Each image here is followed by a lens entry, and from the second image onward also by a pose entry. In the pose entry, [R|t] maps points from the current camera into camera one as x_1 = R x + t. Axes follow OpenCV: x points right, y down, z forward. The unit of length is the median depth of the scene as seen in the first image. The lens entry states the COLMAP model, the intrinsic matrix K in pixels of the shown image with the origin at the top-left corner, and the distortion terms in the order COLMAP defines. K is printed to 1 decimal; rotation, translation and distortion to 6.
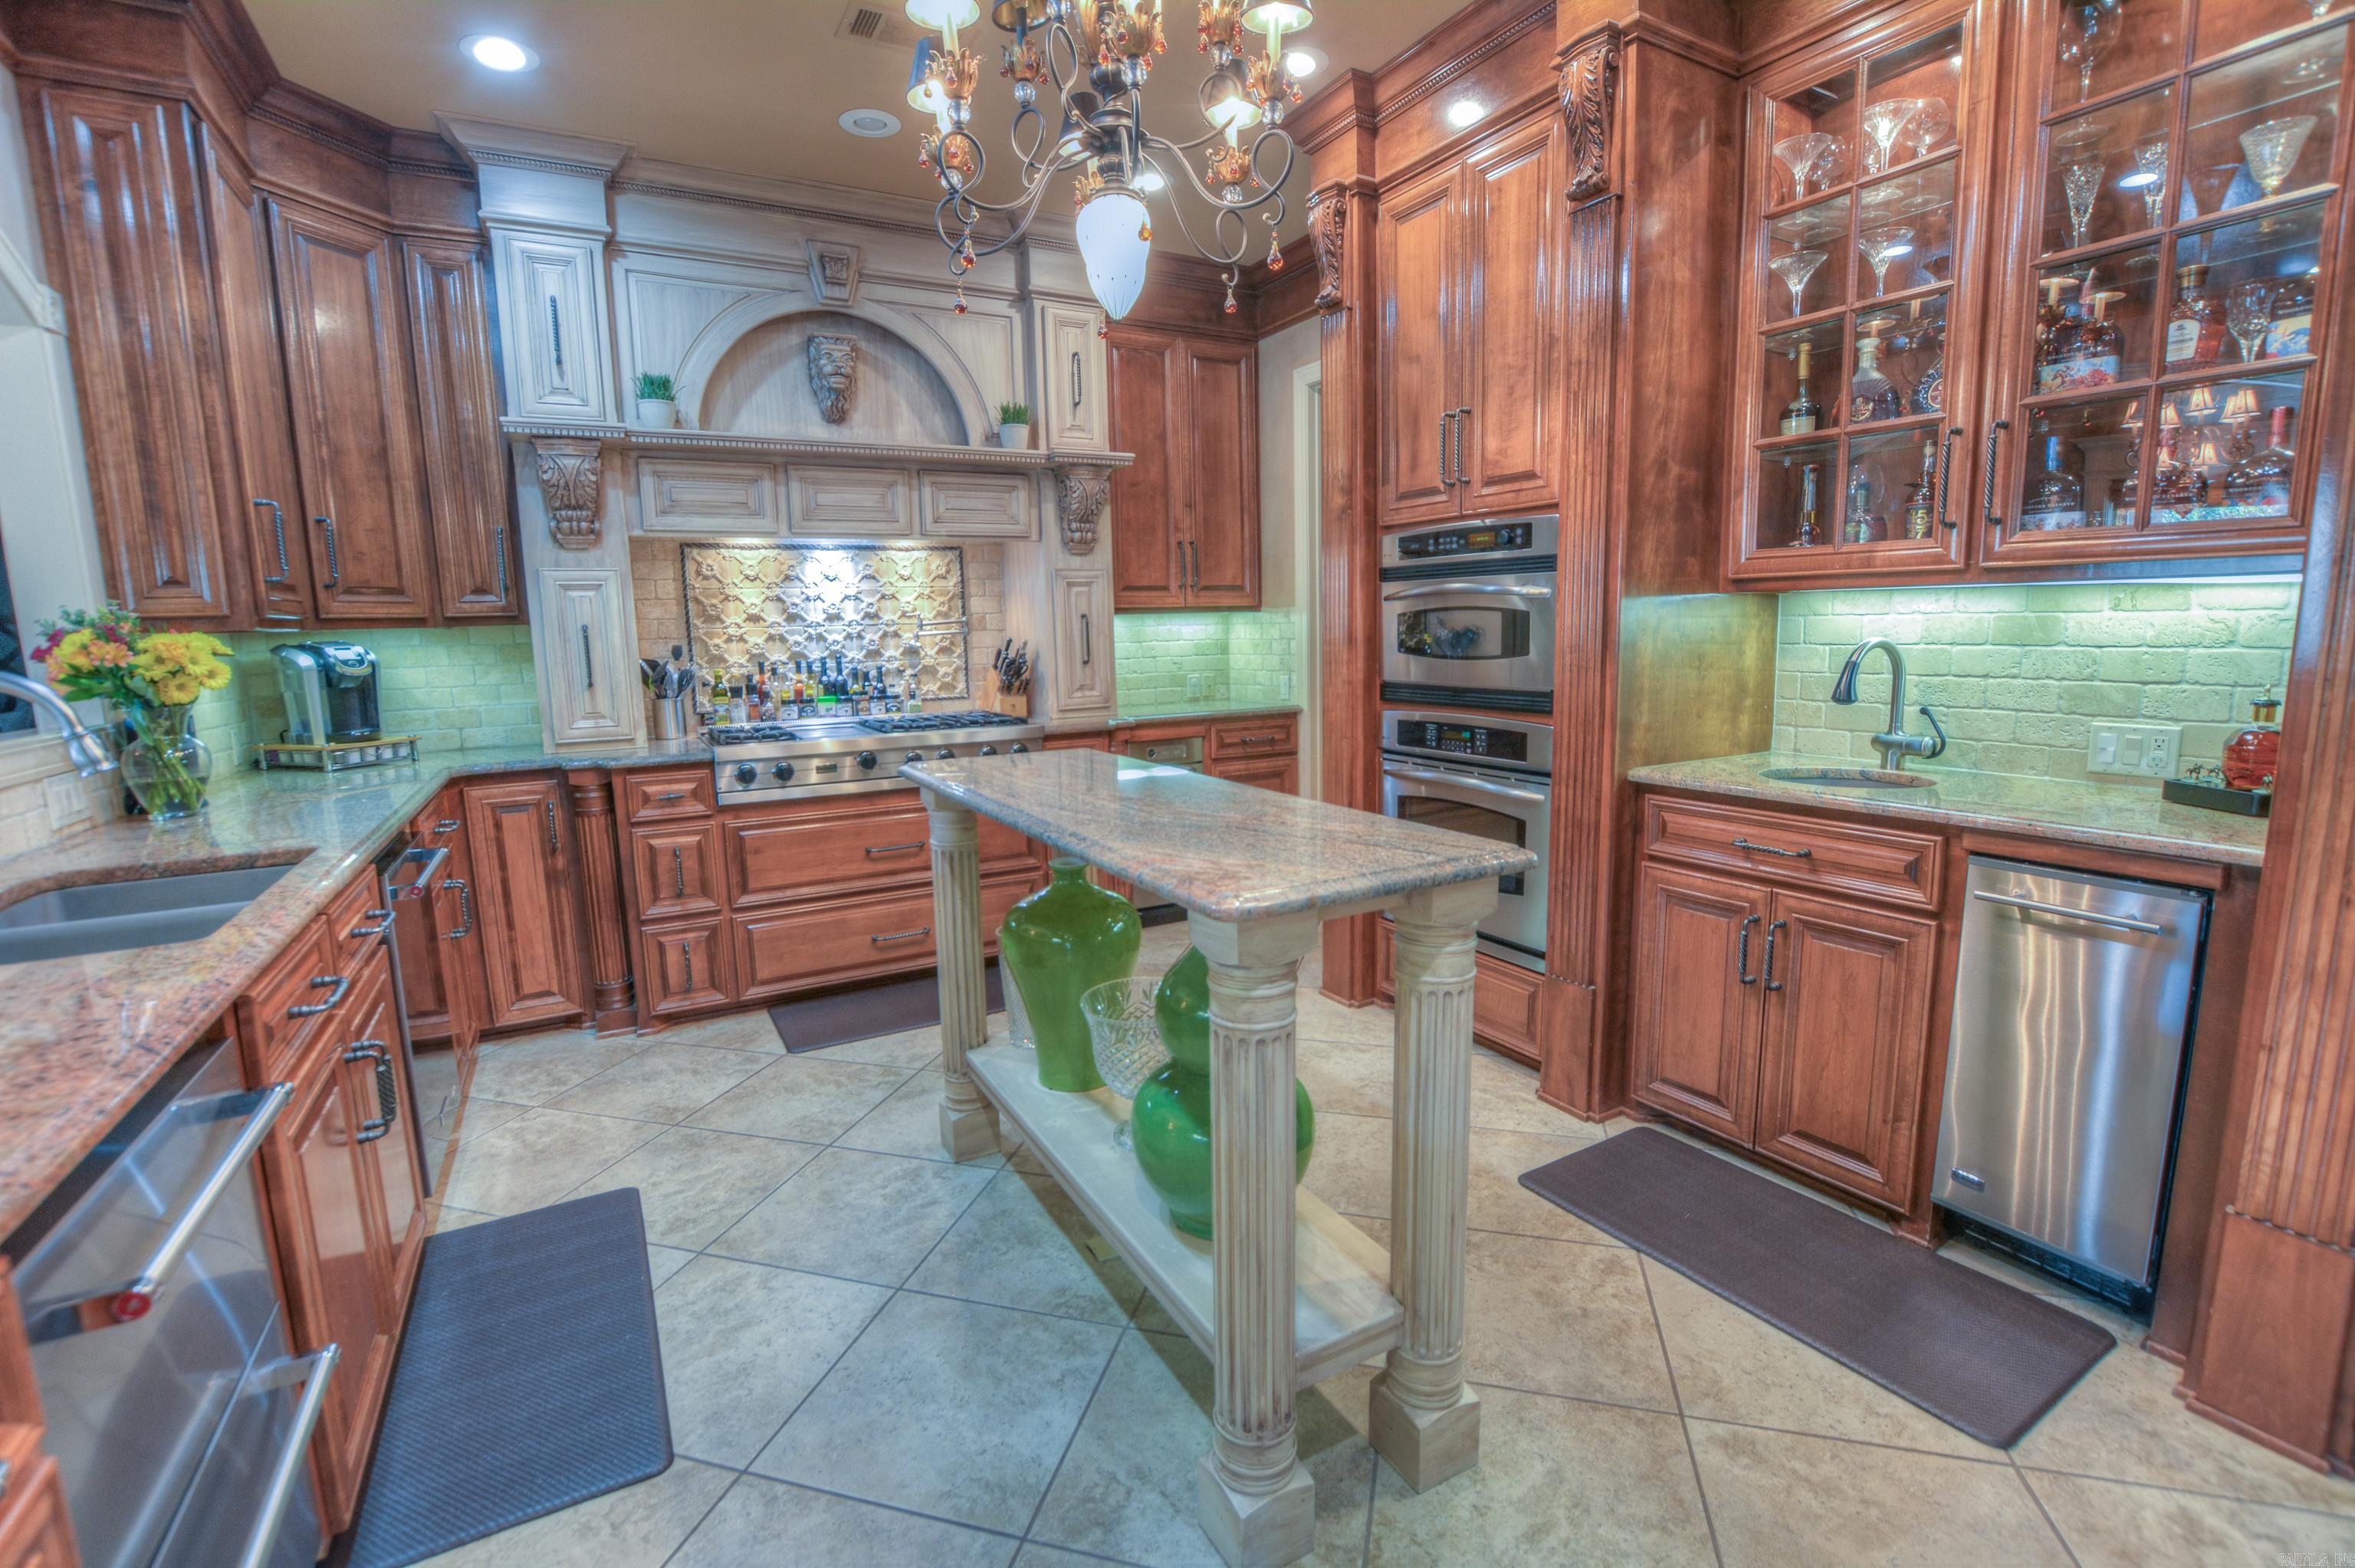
lens RADIAL K [[1050.8, 0, 1170.6], [0, 1050.8, 777.2], [0, 0, 1]] dist [-0.031248, 0.005193]
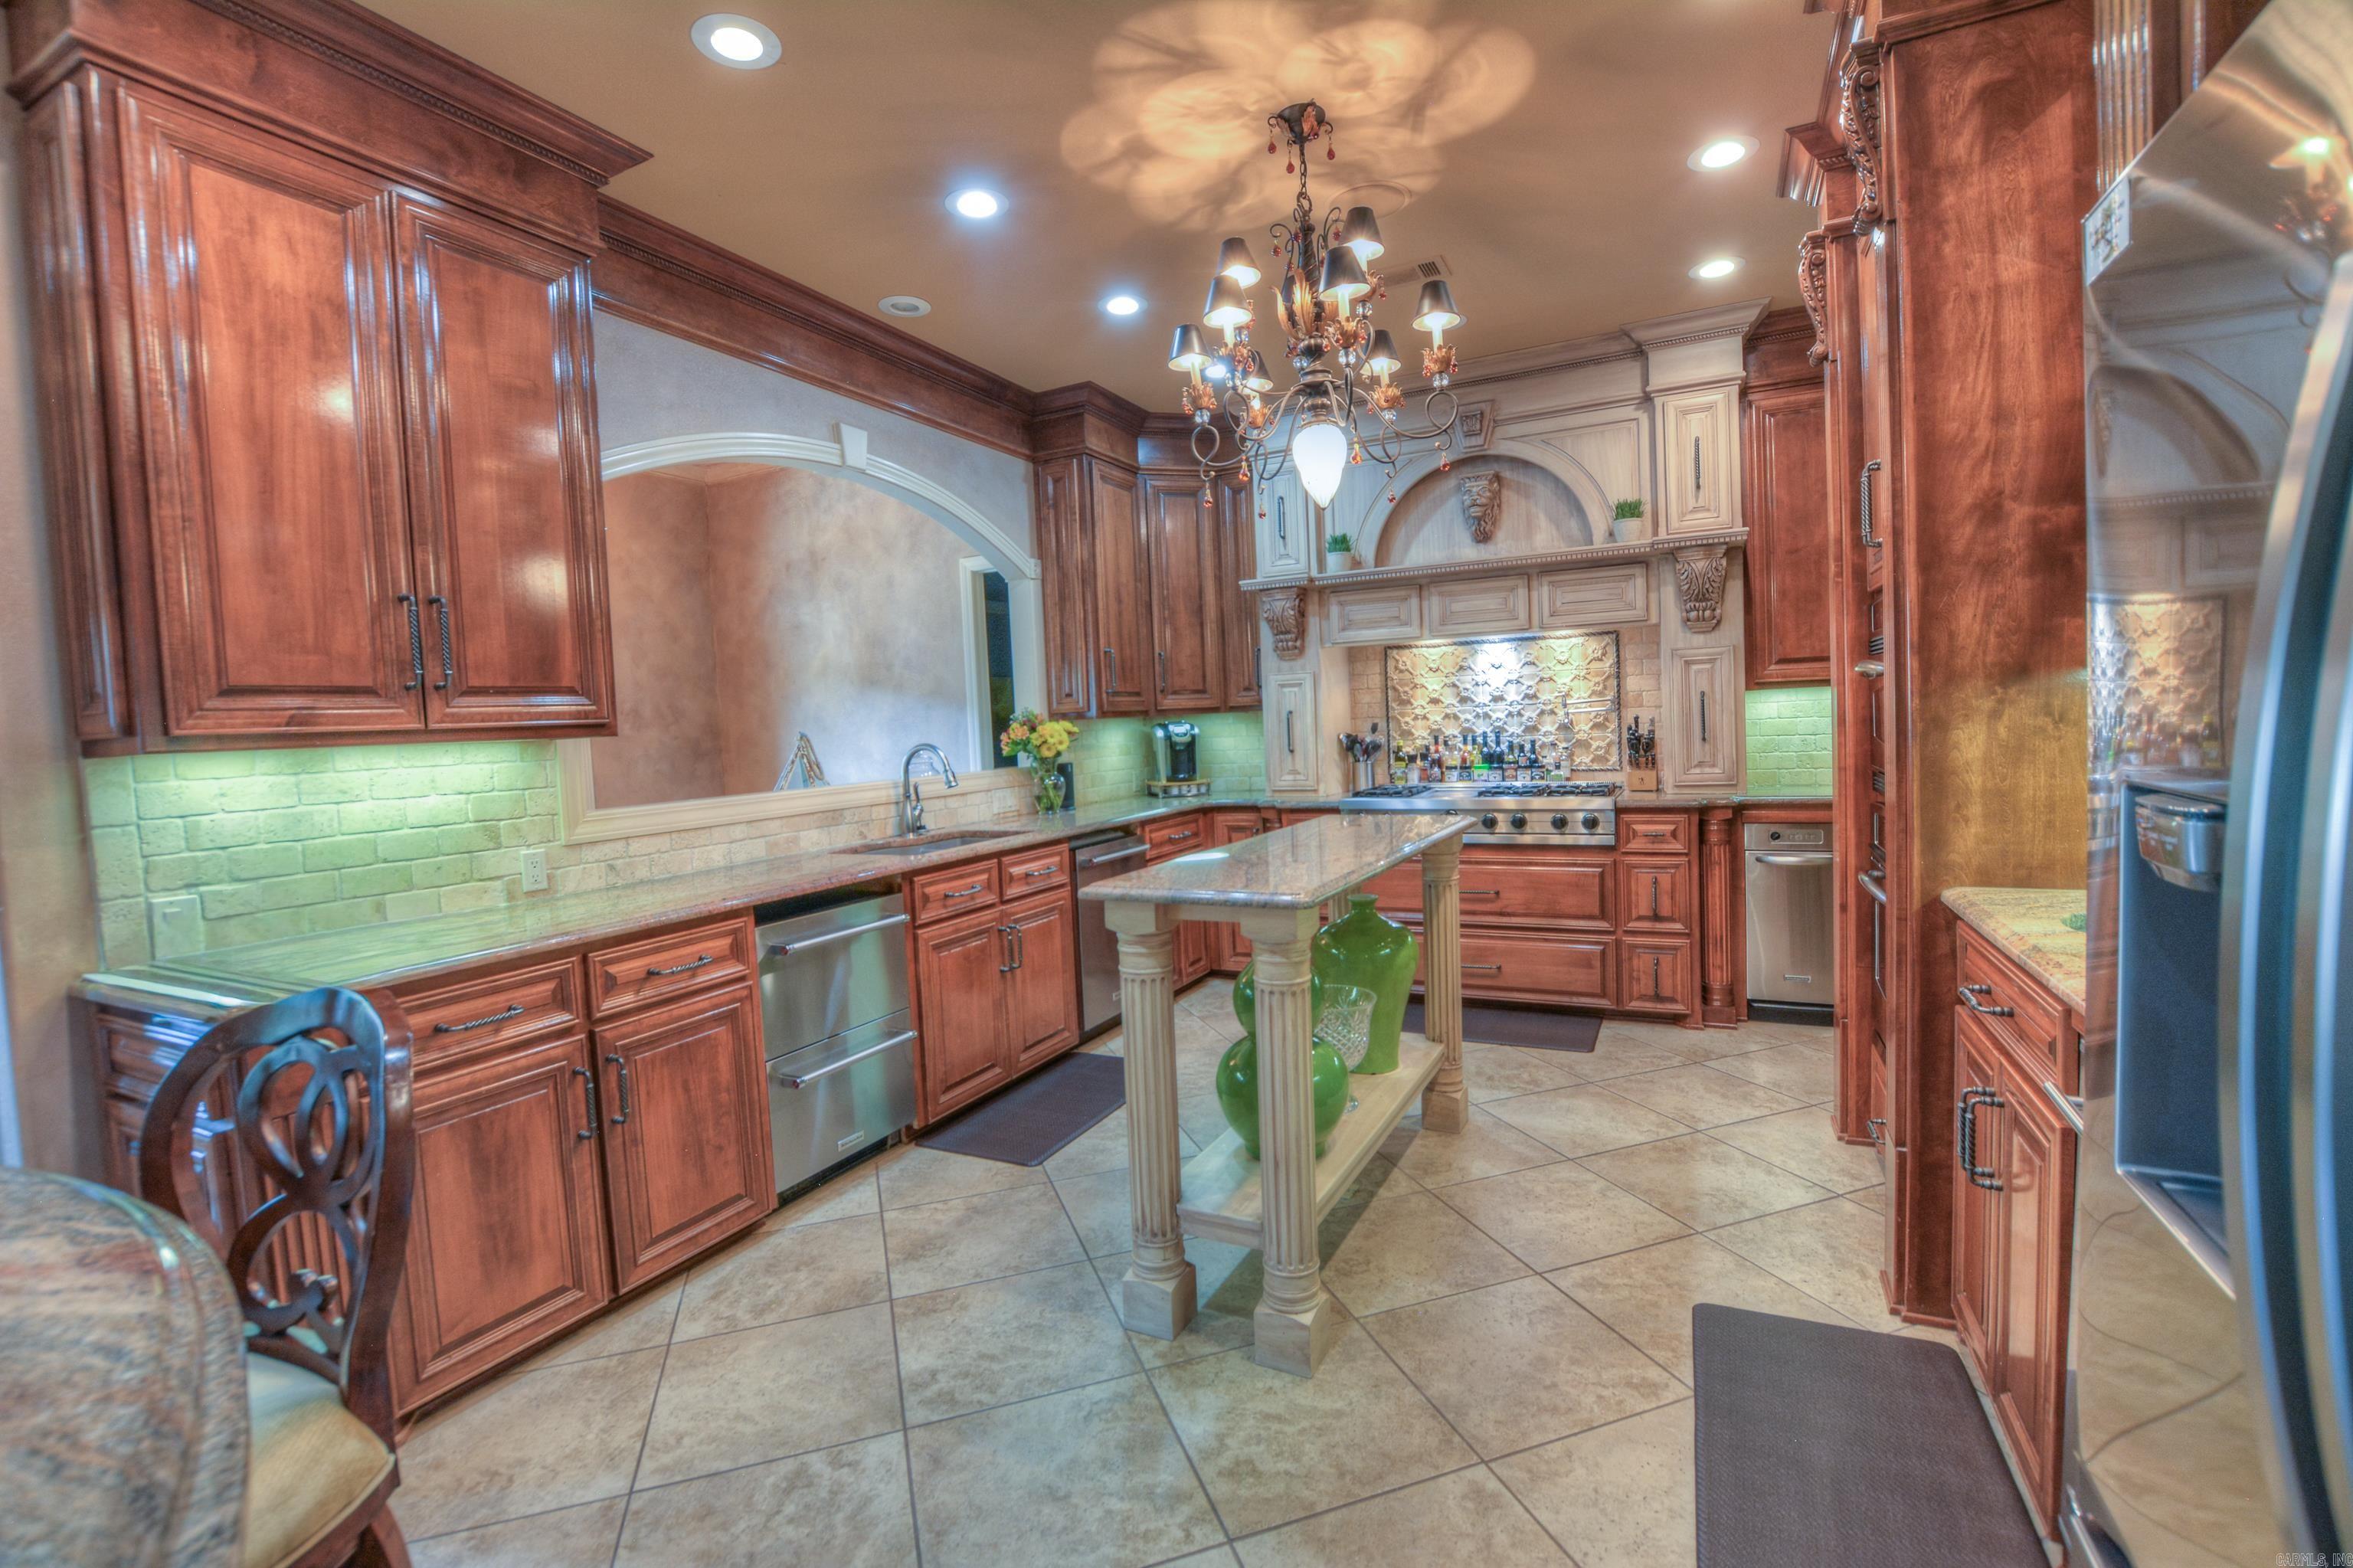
lens RADIAL K [[1050.1, 0, 1169.6], [0, 1050.1, 777.2], [0, 0, 1]] dist [-0.031248, 0.005193]
pose [[0.551904, 0.042290, -0.832835, 0.489381], [-0.089351, 0.995963, -0.008638, -0.020175], [0.829107, 0.079182, 0.553454, 0.034966]]
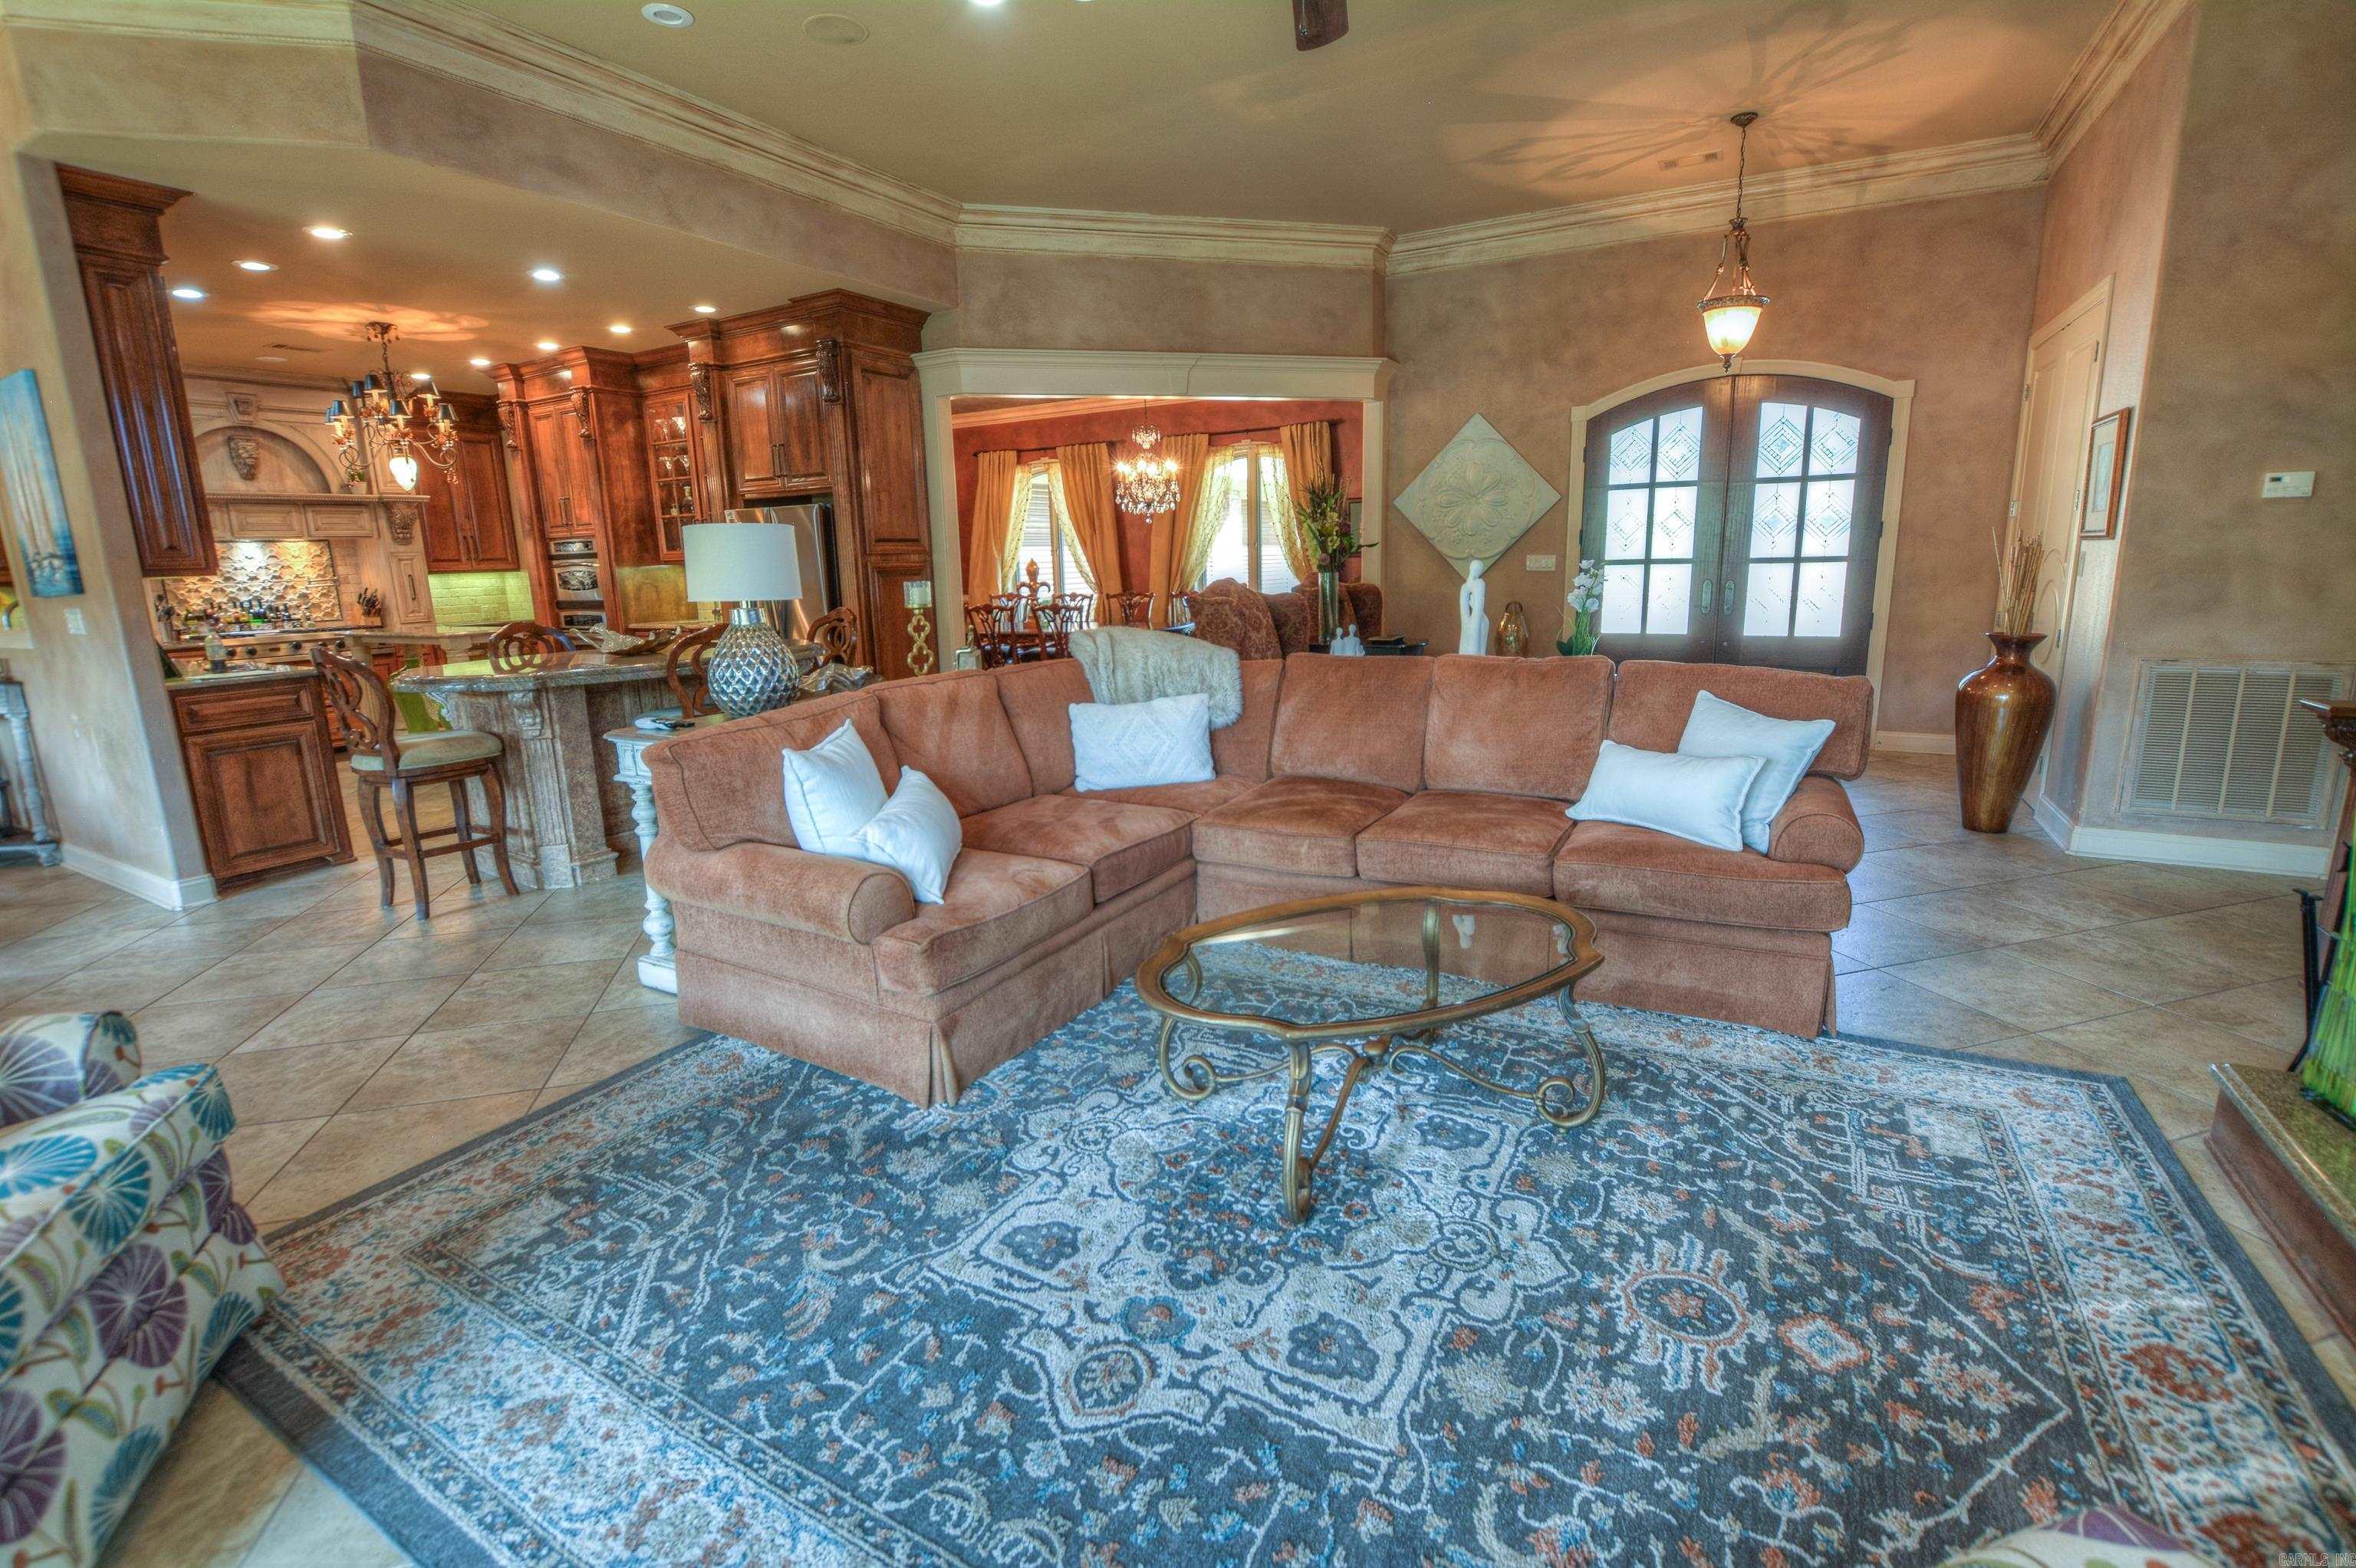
lens RADIAL K [[1051.2, 0, 1171.1], [0, 1051.2, 777.2], [0, 0, 1]] dist [-0.031248, 0.005193]
pose [[0.859432, -0.105381, 0.500272, 0.145267], [0.082221, 0.994278, 0.068192, 0.224916], [-0.504596, -0.017474, 0.863179, -1.519331]]
